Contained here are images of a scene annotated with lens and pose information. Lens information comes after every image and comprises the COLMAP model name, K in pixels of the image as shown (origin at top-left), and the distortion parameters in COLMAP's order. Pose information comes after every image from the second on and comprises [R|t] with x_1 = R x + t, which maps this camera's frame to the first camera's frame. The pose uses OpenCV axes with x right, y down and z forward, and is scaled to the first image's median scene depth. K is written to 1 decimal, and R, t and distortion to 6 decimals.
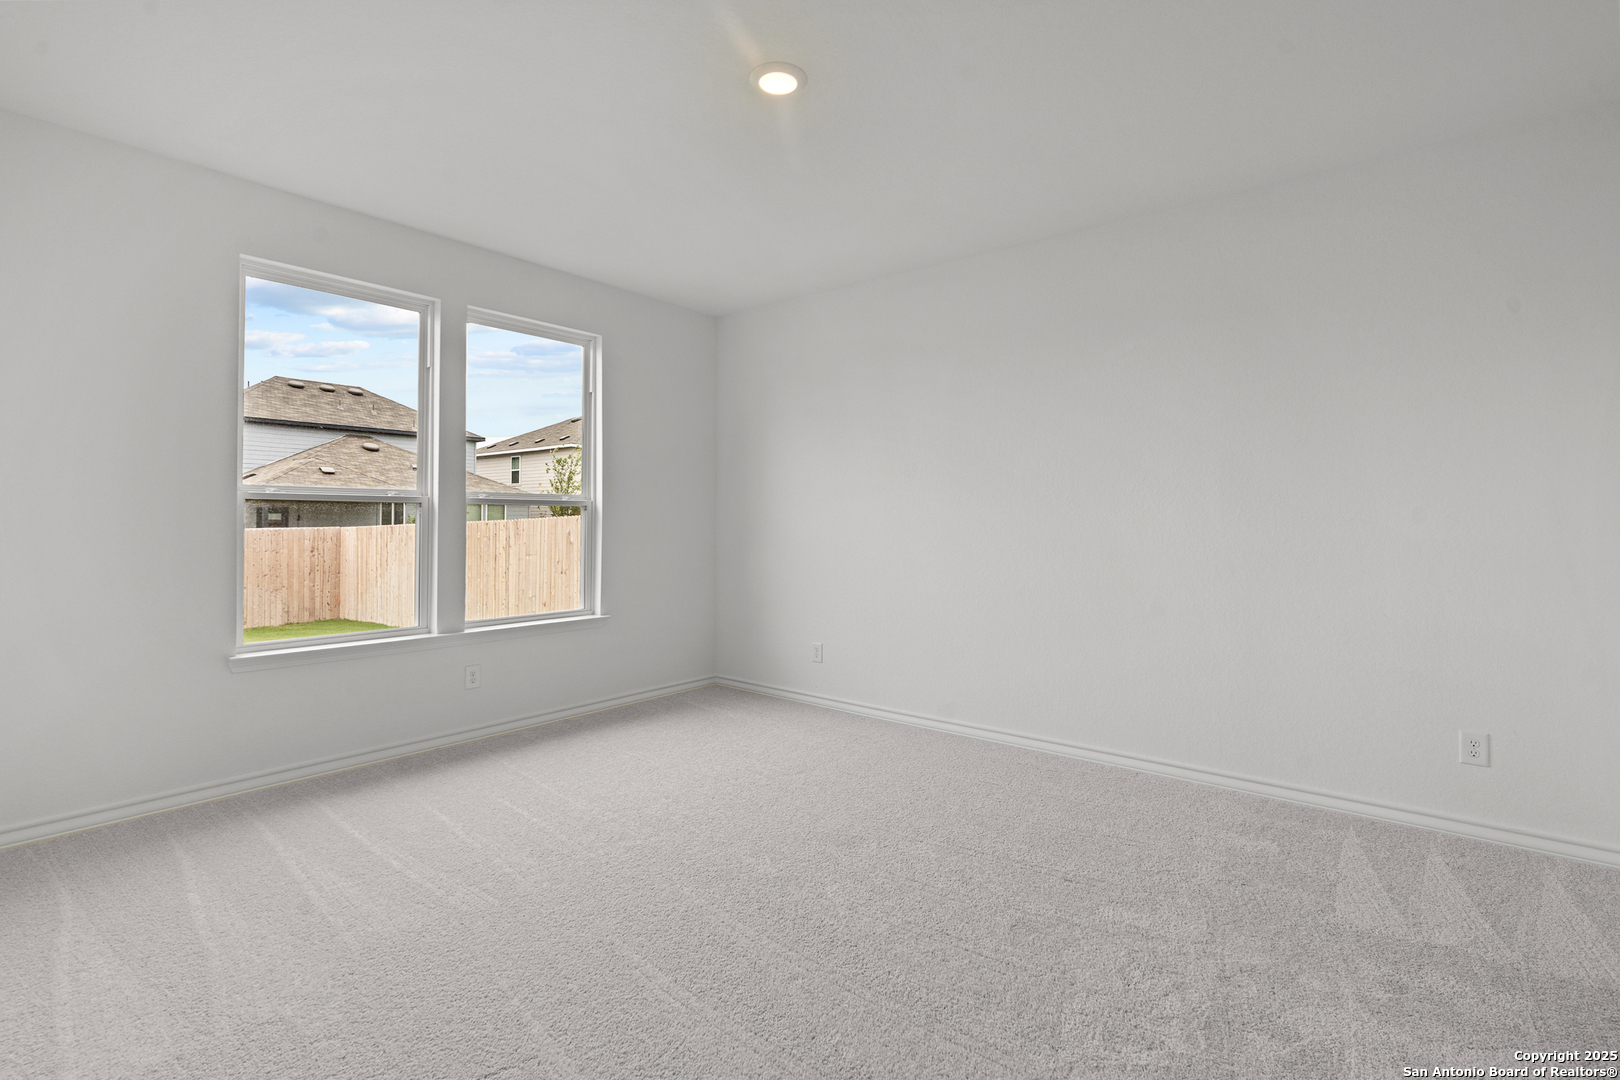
lens RADIAL K [[748.2, 0, 806.0], [0, 748.2, 531.5], [0, 0, 1]] dist [0.001416, 0.000064]
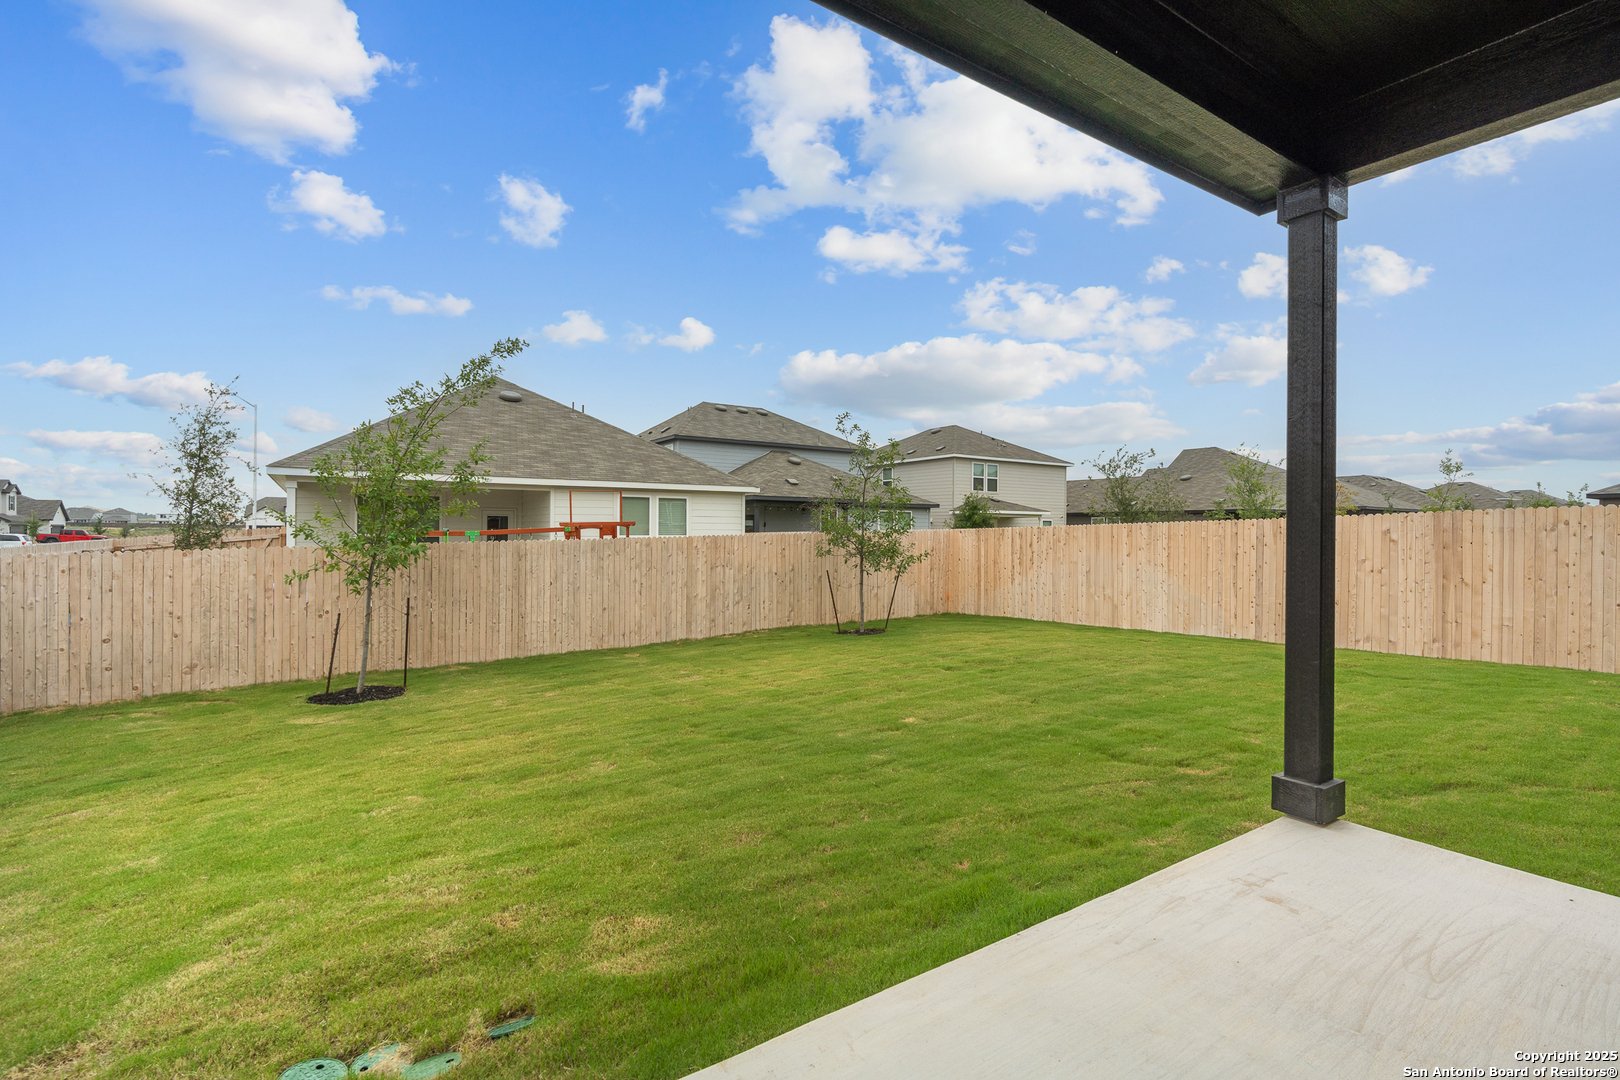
lens RADIAL K [[748.2, 0, 809.3], [0, 748.2, 540.0], [0, 0, 1]] dist [0.001416, 0.000064]
pose [[0.948346, 0.003785, -0.317215, -0.259487], [-0.004362, 0.999990, -0.001108, 0.006969], [0.317207, 0.002434, 0.948353, -0.055079]]
